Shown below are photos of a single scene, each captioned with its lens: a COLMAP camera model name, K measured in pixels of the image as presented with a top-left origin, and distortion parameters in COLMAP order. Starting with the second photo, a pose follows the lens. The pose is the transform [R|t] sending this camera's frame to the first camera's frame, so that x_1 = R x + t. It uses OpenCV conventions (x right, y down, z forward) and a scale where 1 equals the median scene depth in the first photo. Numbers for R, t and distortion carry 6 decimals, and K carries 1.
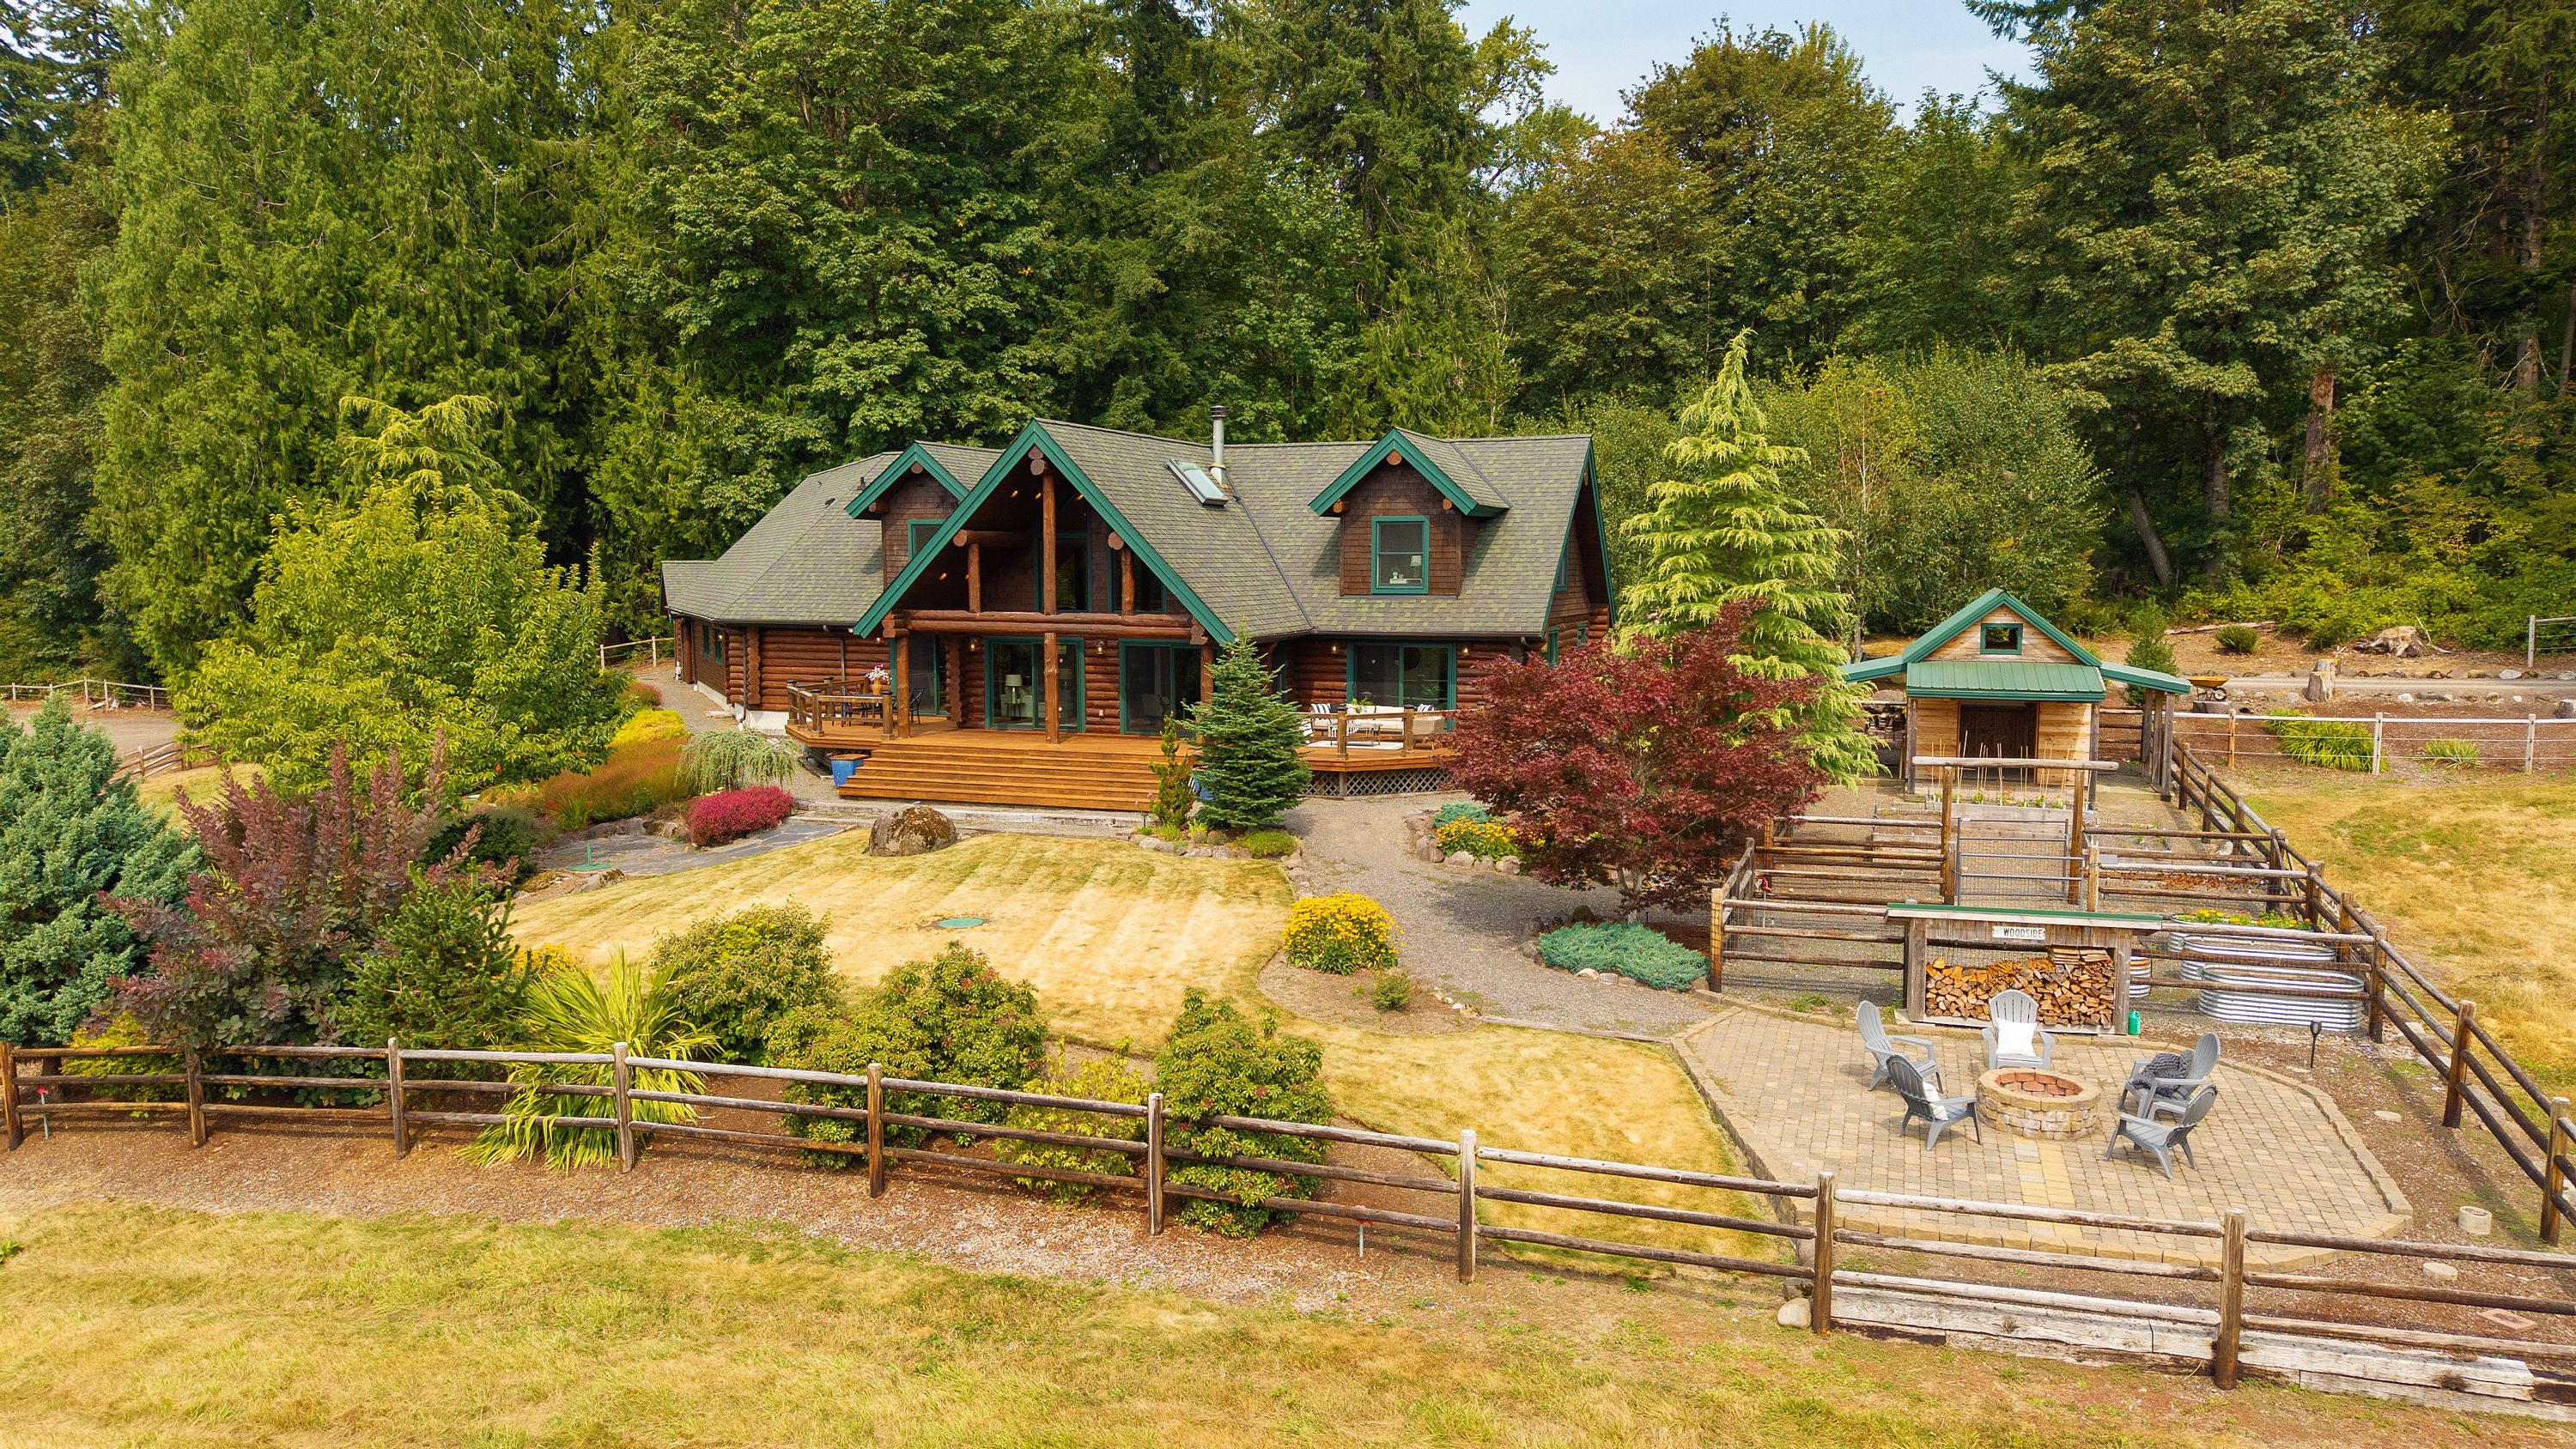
lens RADIAL K [[1717.2, 0, 1288.0], [0, 1717.2, 724.5], [0, 0, 1]] dist [0.079019, -0.102864]
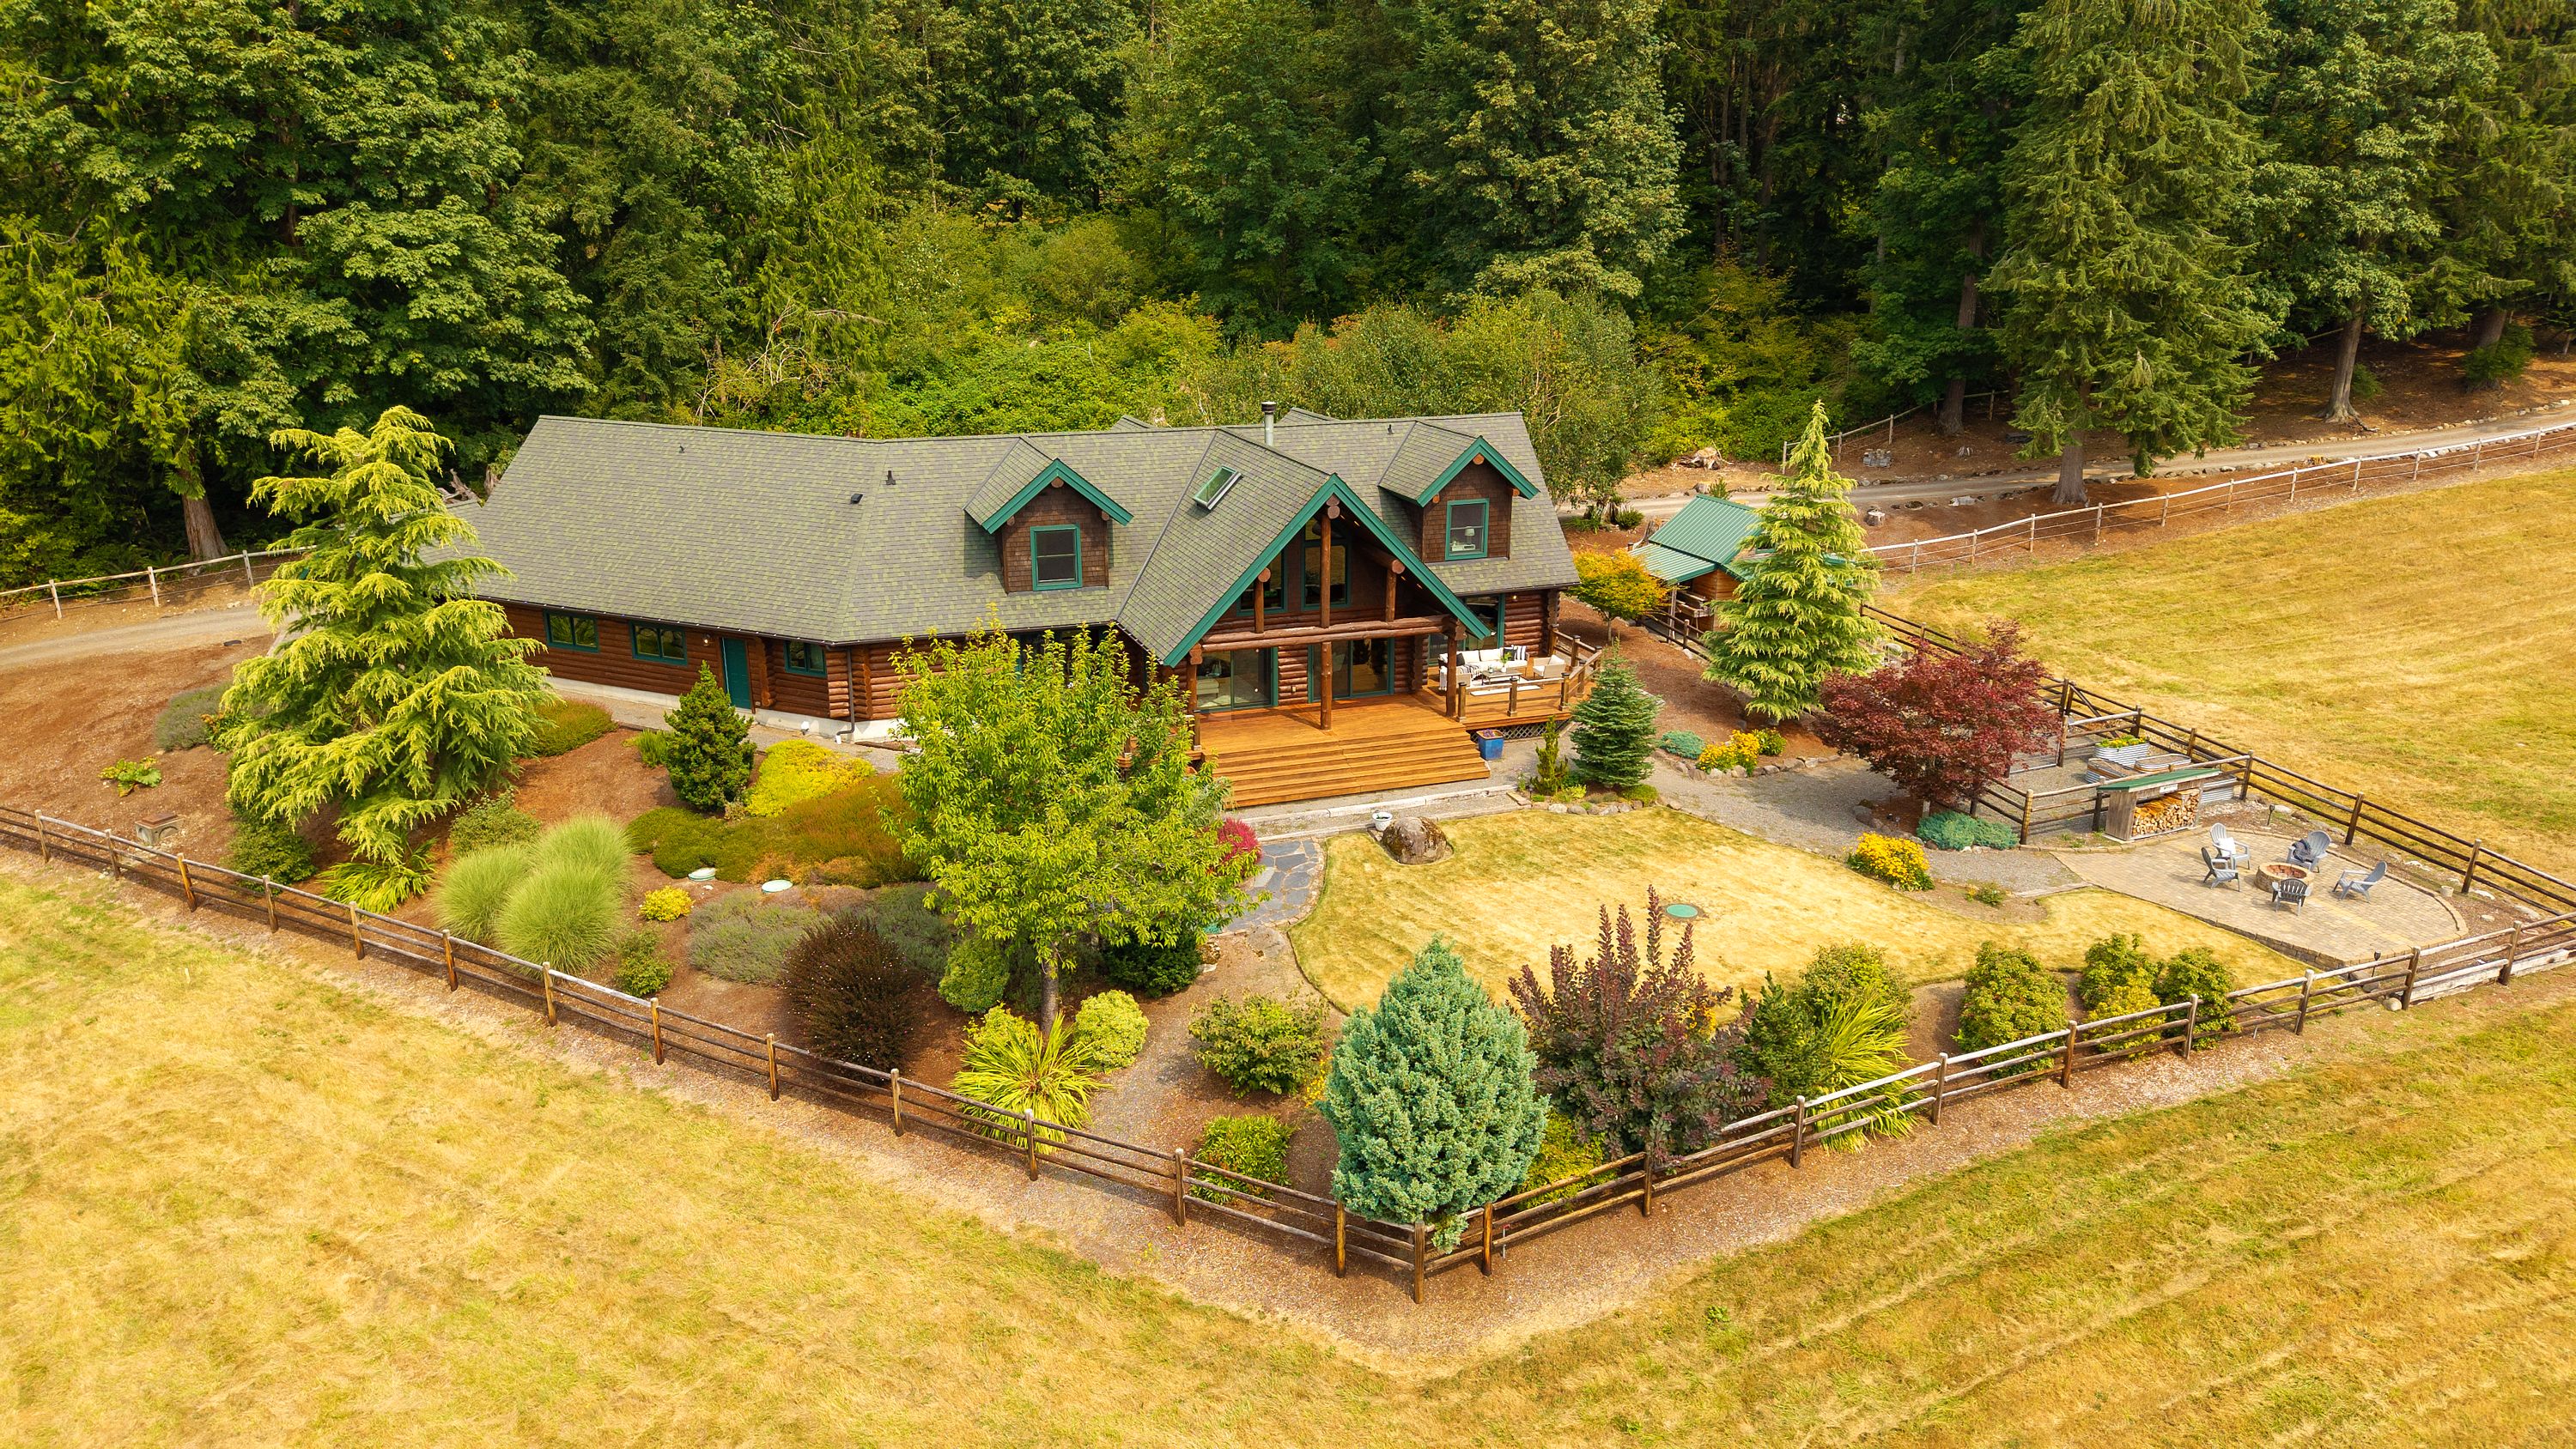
lens RADIAL K [[1761.2, 0, 1288.0], [0, 1761.2, 724.5], [0, 0, 1]] dist [0.000070, -0.000246]
pose [[0.754022, -0.191886, 0.628196, -0.815140], [0.057703, 0.972031, 0.227652, -0.241646], [-0.654310, -0.135406, 0.744006, 0.076015]]
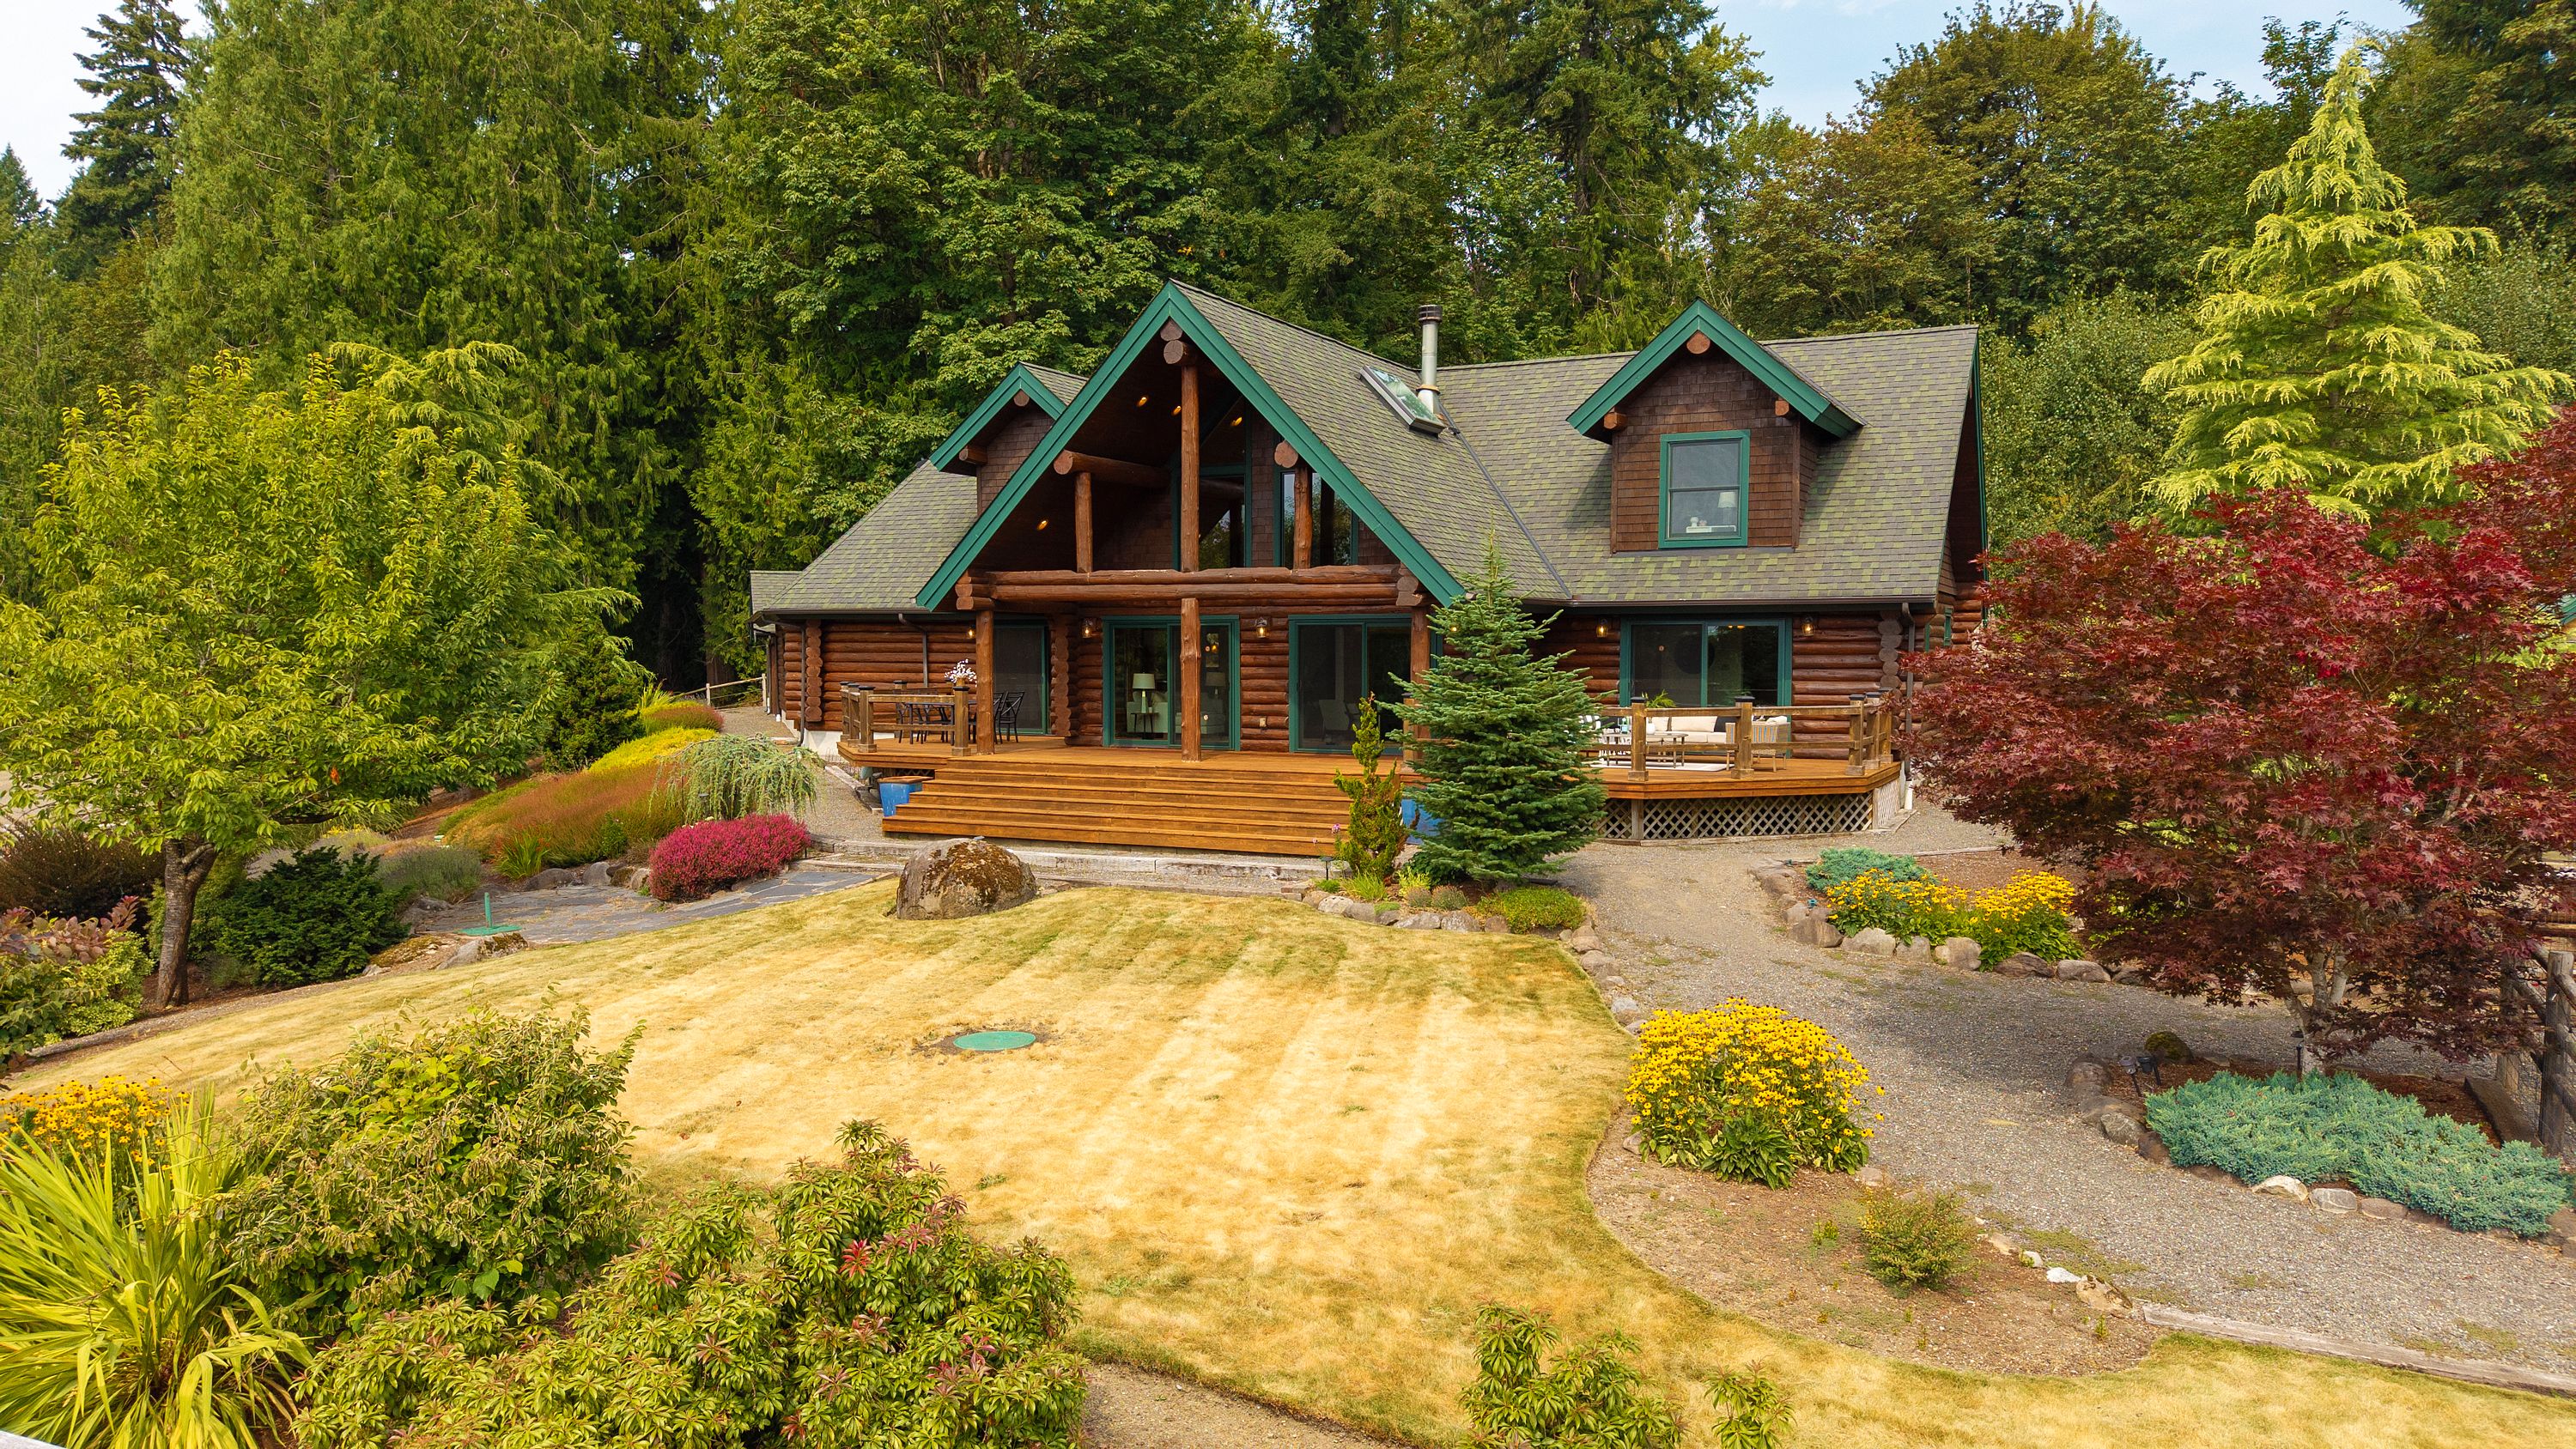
lens RADIAL K [[1717.2, 0, 1288.0], [0, 1717.2, 724.5], [0, 0, 1]] dist [0.079019, -0.102864]
pose [[0.995173, 0.004739, -0.098017, -0.027597], [-0.009405, 0.998842, -0.047192, 0.024687], [0.097680, 0.047886, 0.994065, 0.280779]]
